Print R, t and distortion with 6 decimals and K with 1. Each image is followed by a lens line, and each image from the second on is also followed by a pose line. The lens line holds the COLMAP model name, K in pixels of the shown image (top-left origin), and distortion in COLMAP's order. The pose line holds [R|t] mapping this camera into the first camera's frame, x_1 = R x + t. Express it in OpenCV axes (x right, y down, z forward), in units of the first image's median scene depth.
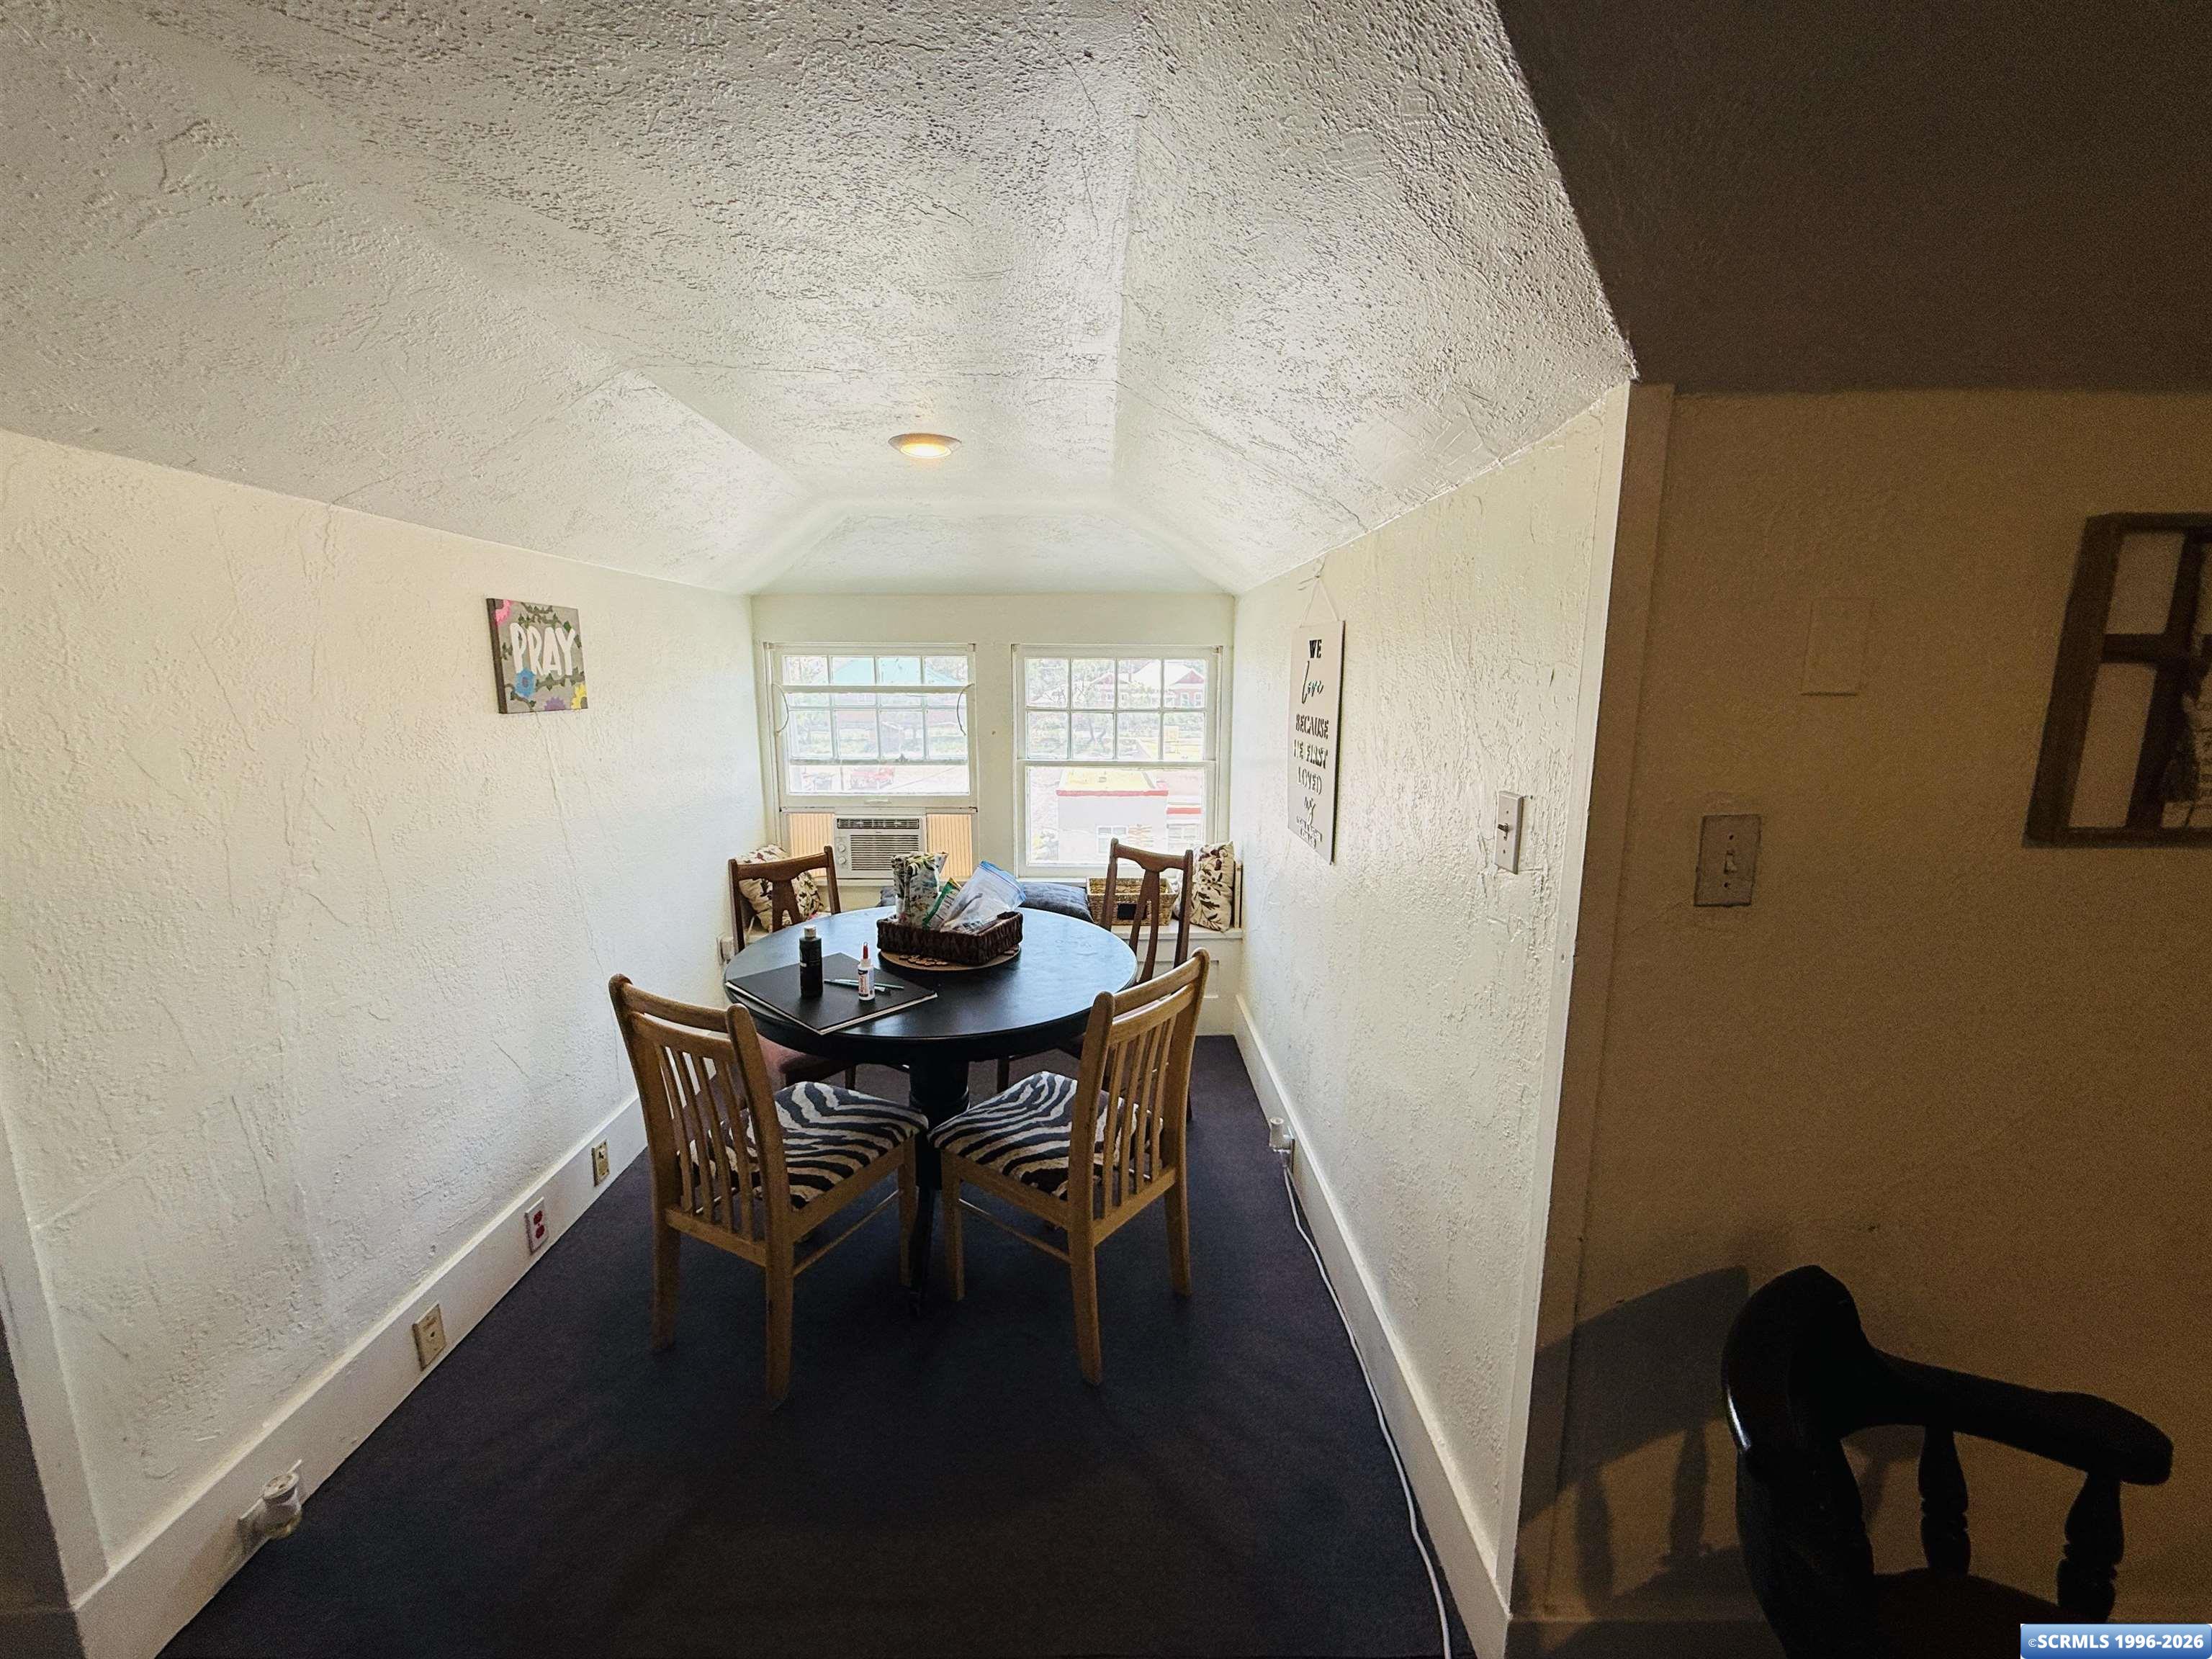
lens RADIAL K [[884.5, 0, 1101.1], [0, 884.5, 831.5], [0, 0, 1]] dist [-0.002924, -0.000134]
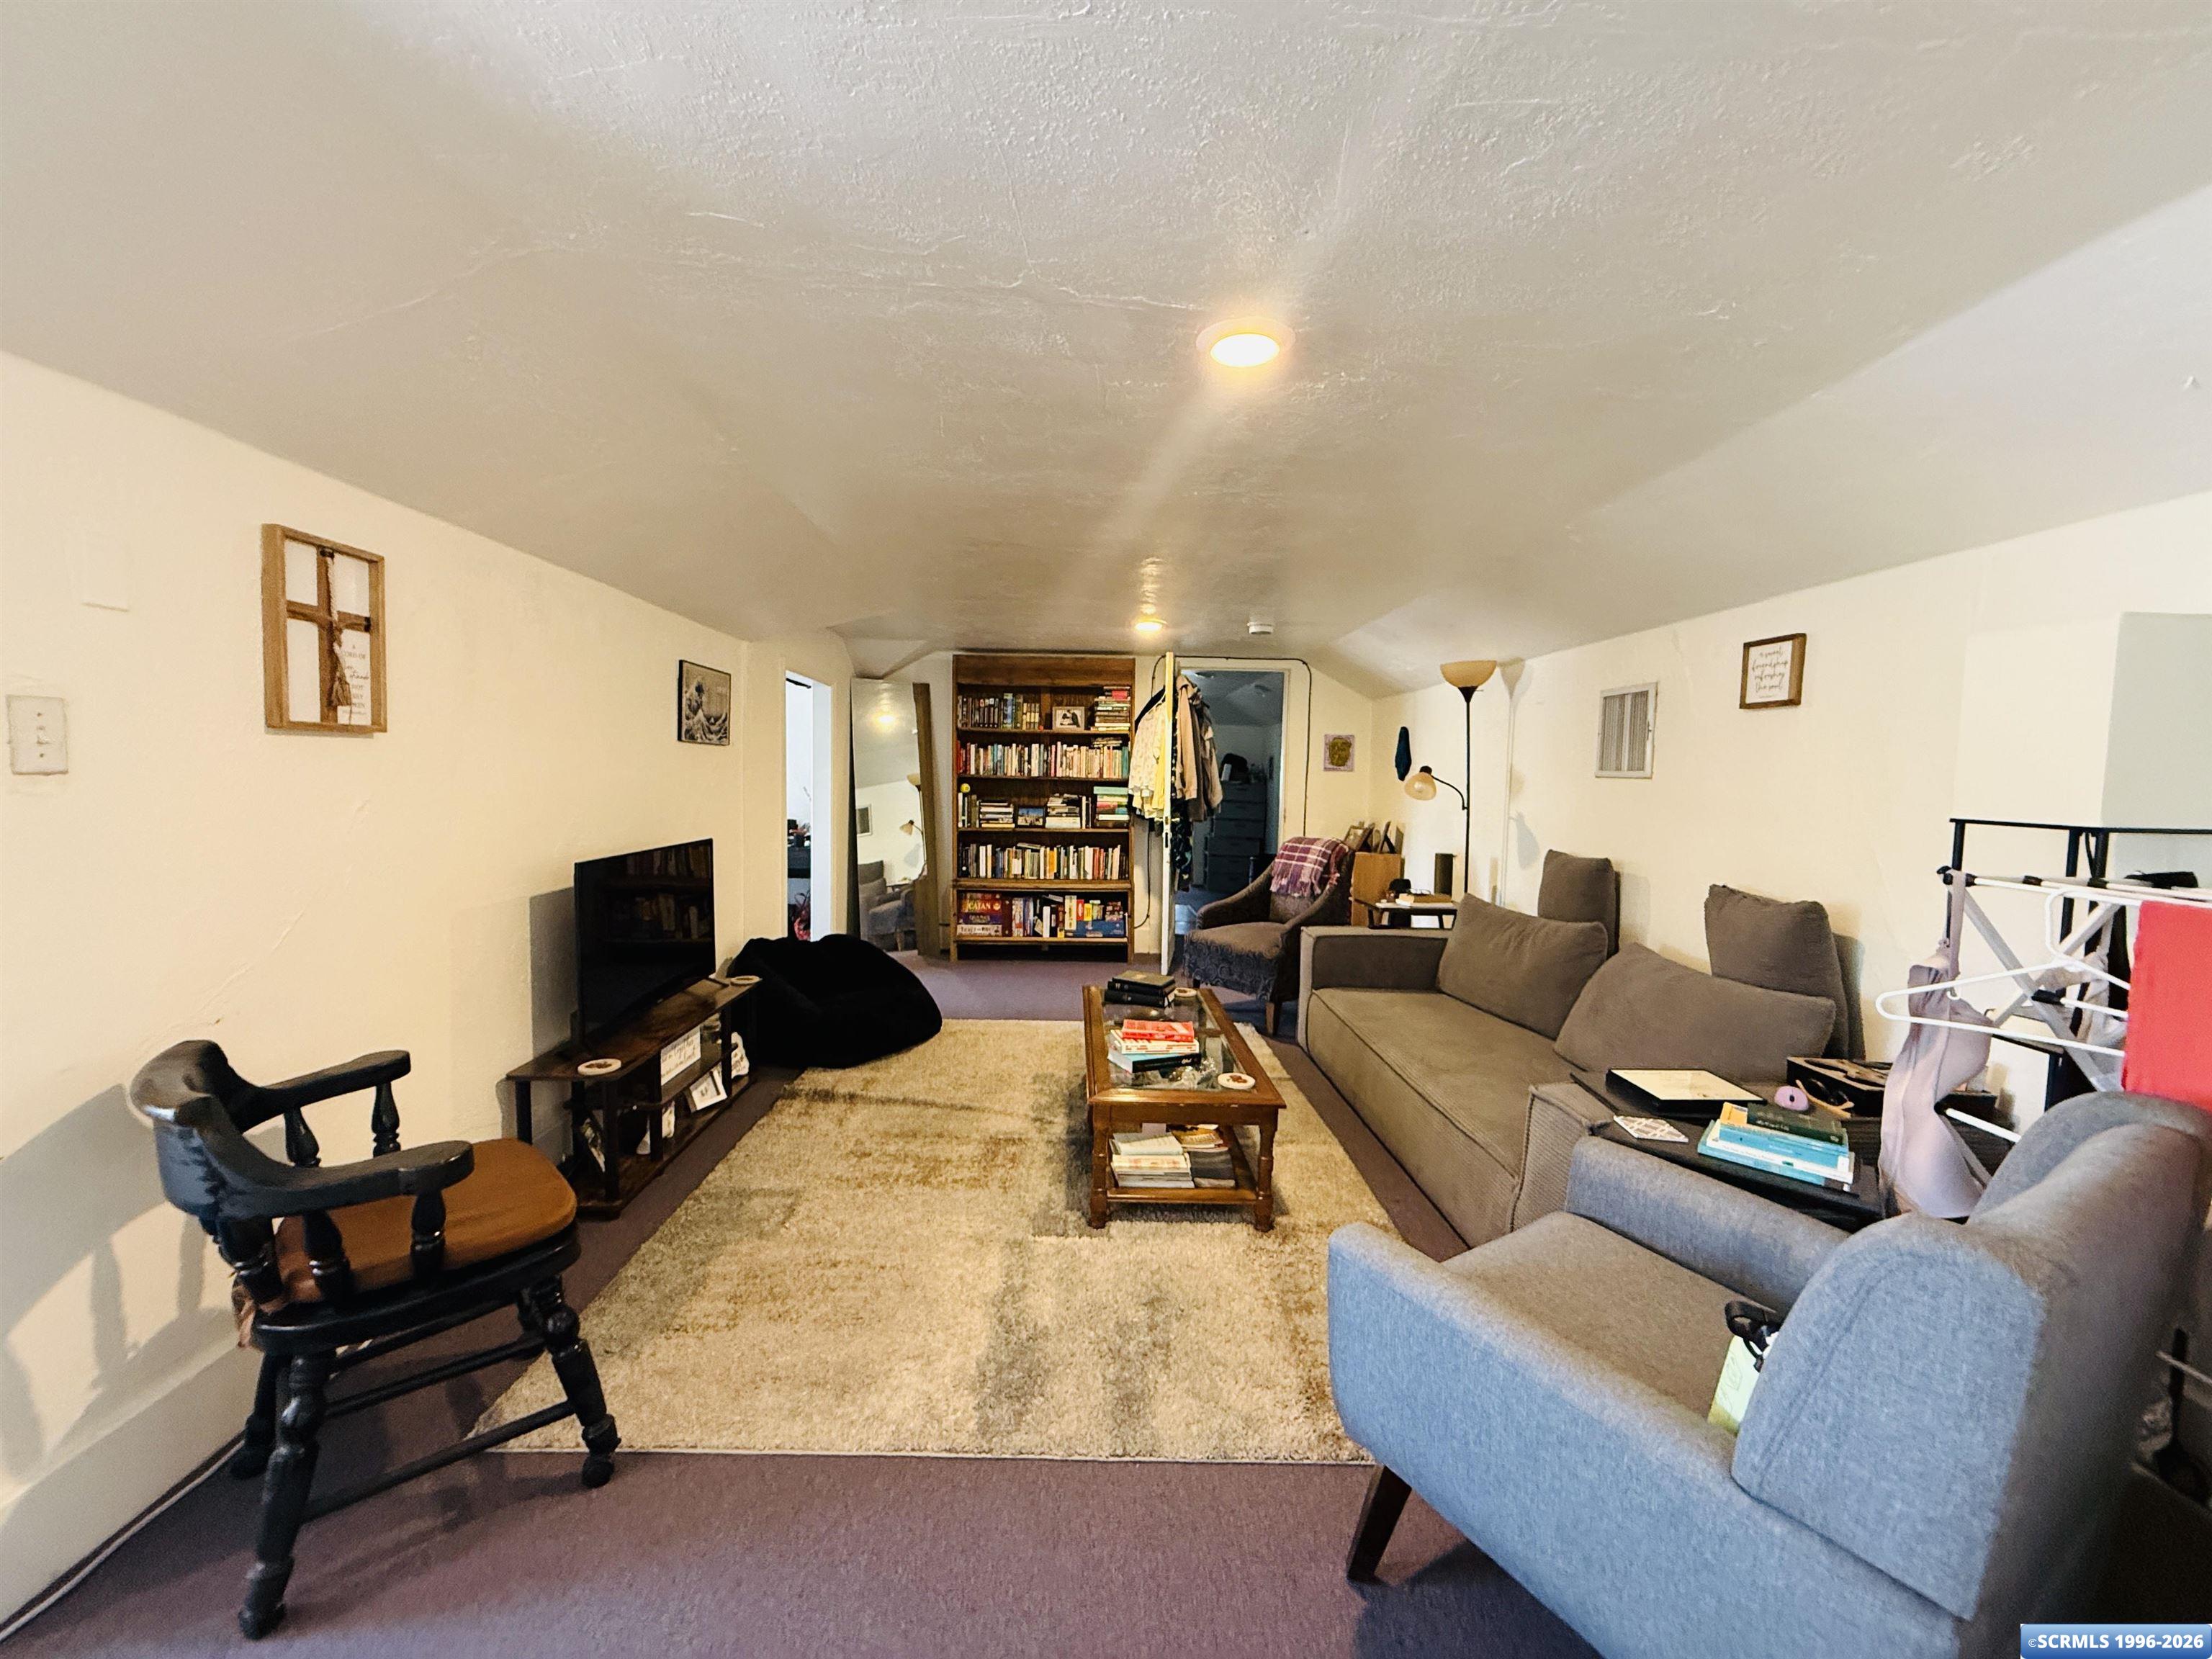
lens RADIAL K [[884.5, 0, 1094.3], [0, 884.5, 828.2], [0, 0, 1]] dist [-0.002924, -0.000134]
pose [[-0.001494, -0.062683, 0.998032, -0.529679], [0.143689, 0.987663, 0.062247, 0.306087], [-0.989622, 0.143499, 0.007531, -0.442914]]
